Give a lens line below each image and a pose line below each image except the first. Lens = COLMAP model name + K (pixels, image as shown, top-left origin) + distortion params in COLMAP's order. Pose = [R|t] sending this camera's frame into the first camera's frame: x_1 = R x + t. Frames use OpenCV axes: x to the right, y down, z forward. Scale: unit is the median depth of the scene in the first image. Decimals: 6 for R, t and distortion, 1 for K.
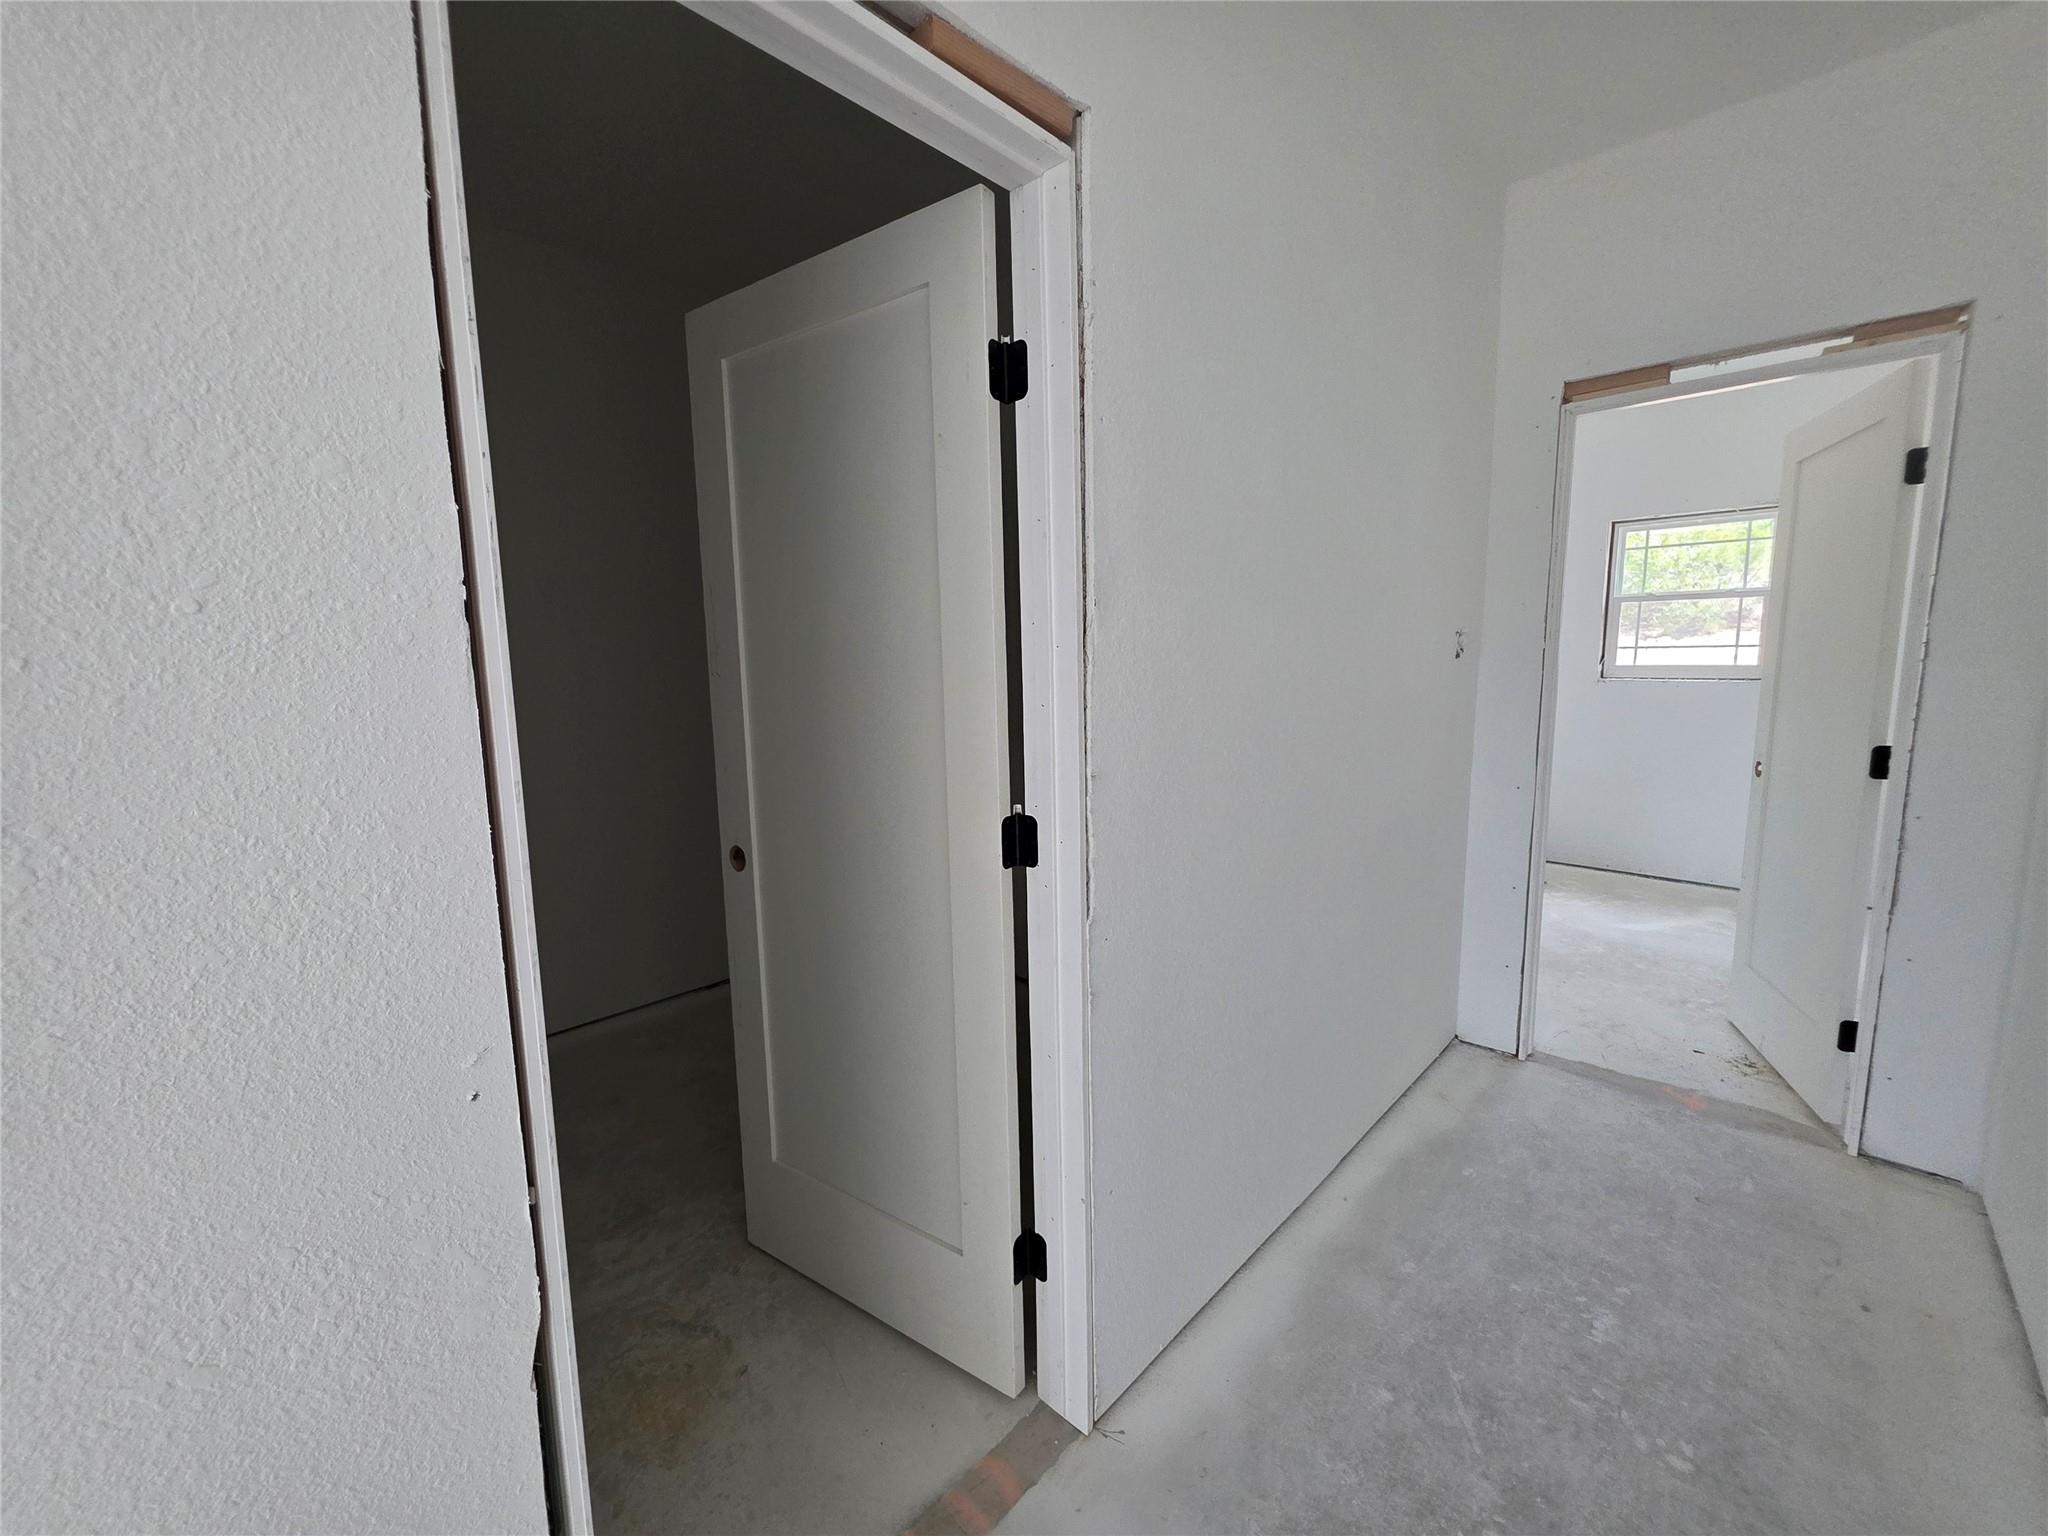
lens RADIAL K [[822.0, 0, 1015.1], [0, 822.0, 761.4], [0, 0, 1]] dist [0.001143, -0.000290]
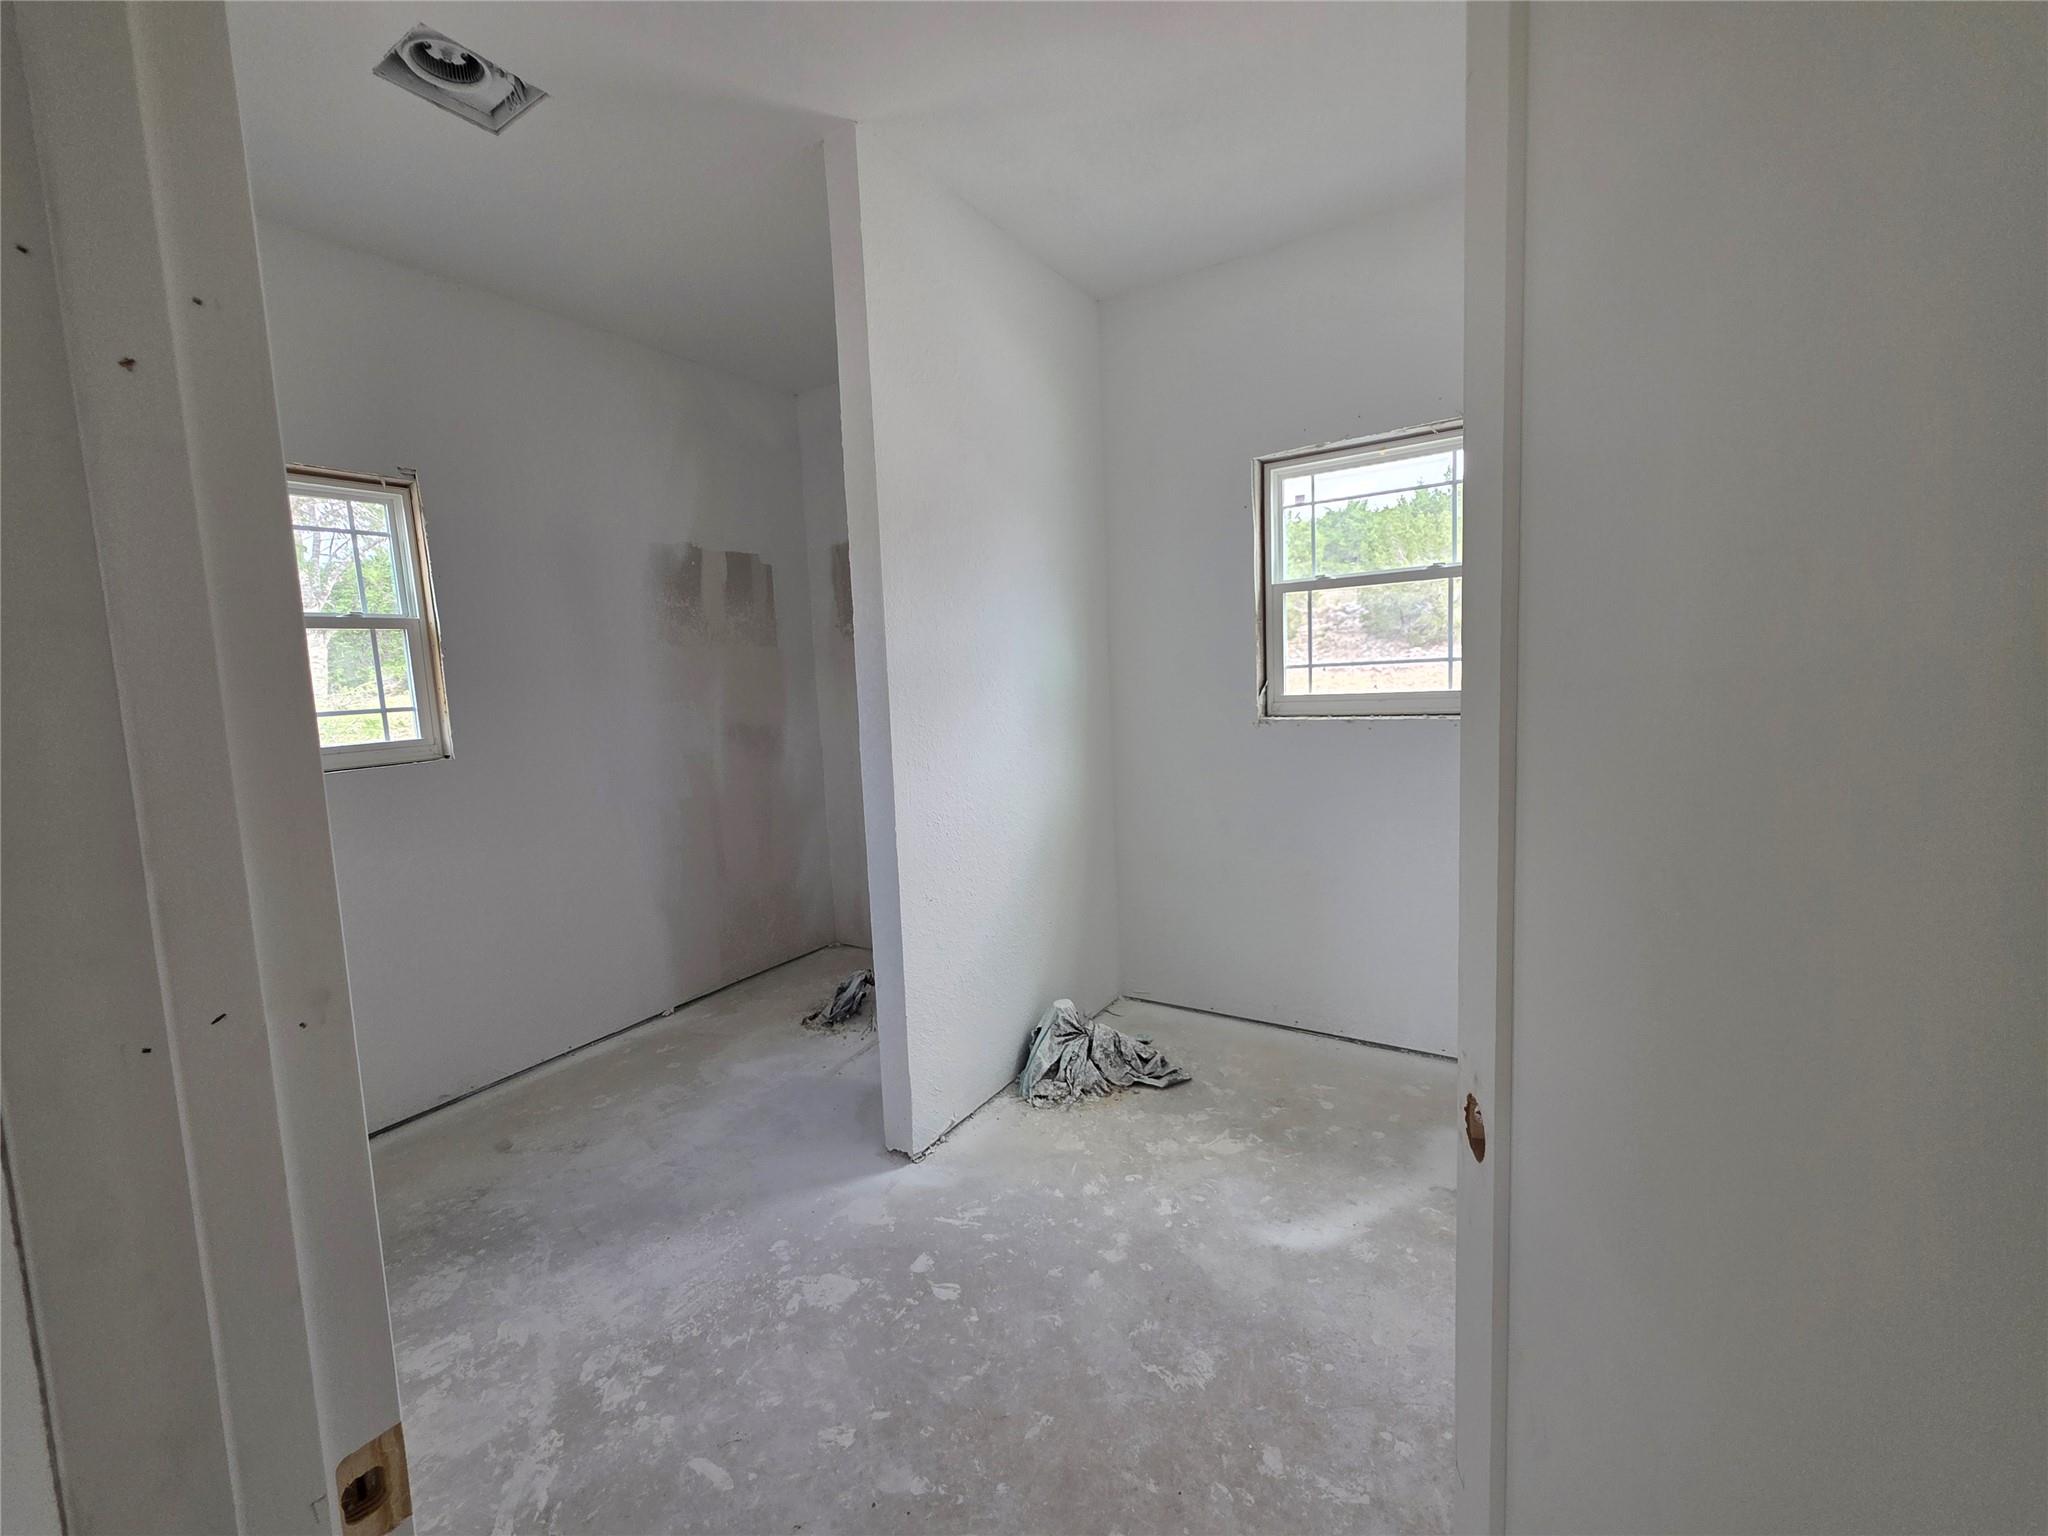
lens RADIAL K [[822.0, 0, 1022.6], [0, 822.0, 764.6], [0, 0, 1]] dist [0.001143, -0.000290]
pose [[0.977230, -0.053753, 0.205260, 0.715516], [0.059899, 0.997920, -0.023843, -0.108579], [-0.203551, 0.035595, 0.978417, 0.768717]]
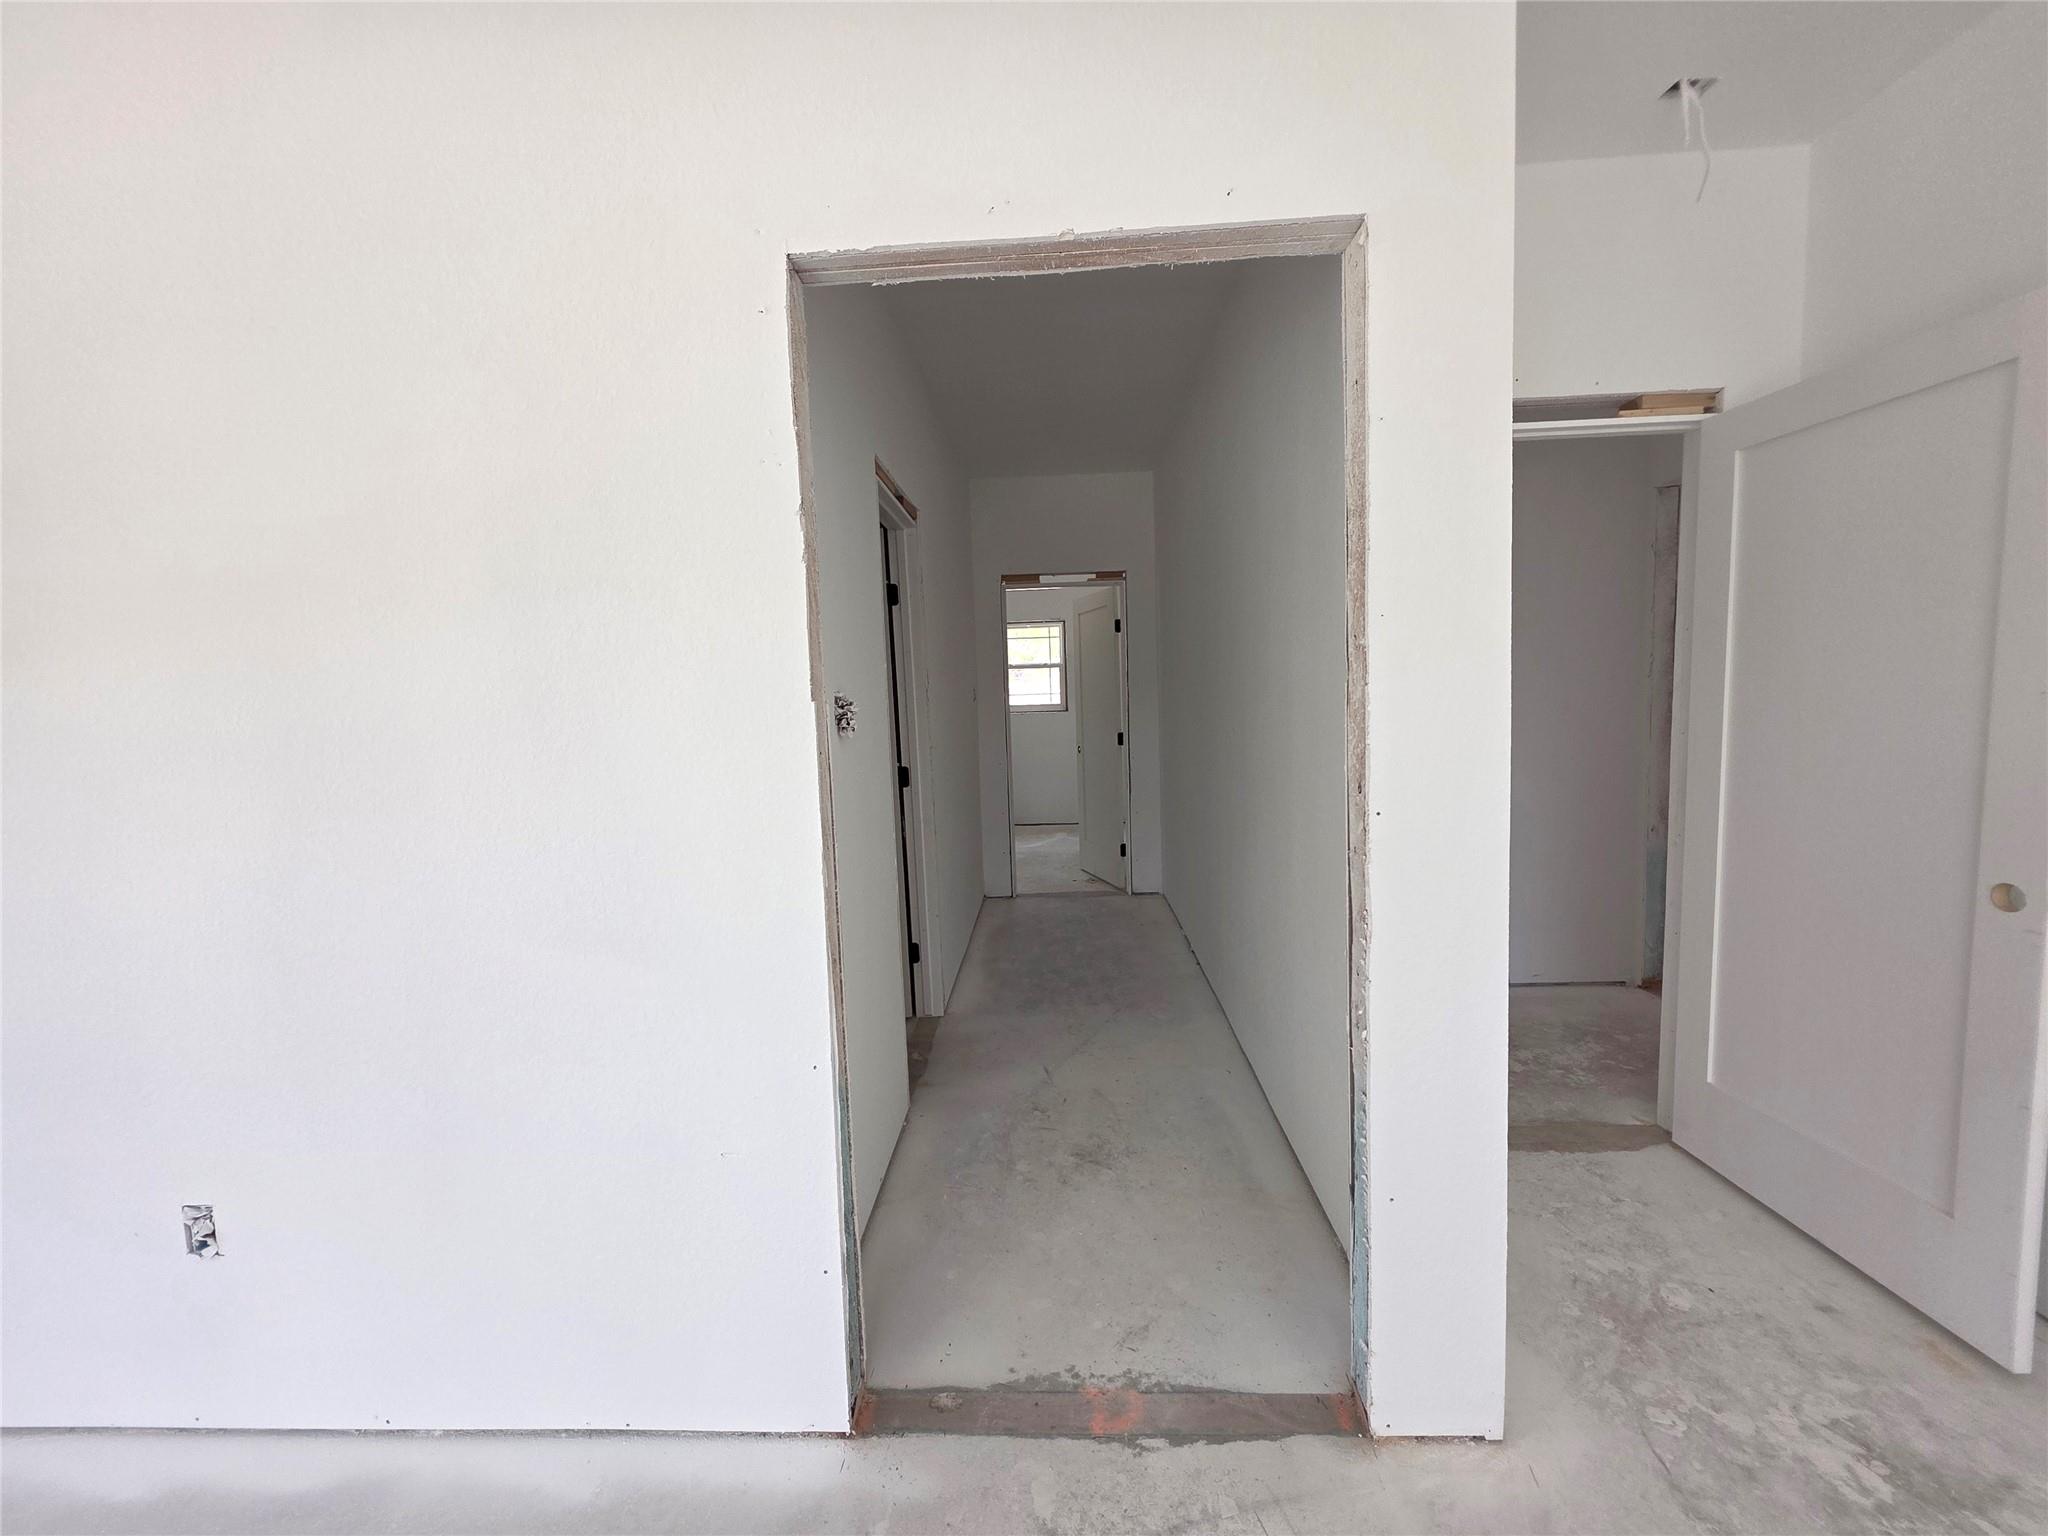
lens RADIAL K [[822.0, 0, 1025.5], [0, 822.0, 767.4], [0, 0, 1]] dist [0.001143, -0.000290]
pose [[0.742741, -0.072672, 0.665623, -0.668243], [0.108380, 0.994032, -0.012410, 0.067999], [-0.660749, 0.081358, 0.746185, -0.538690]]
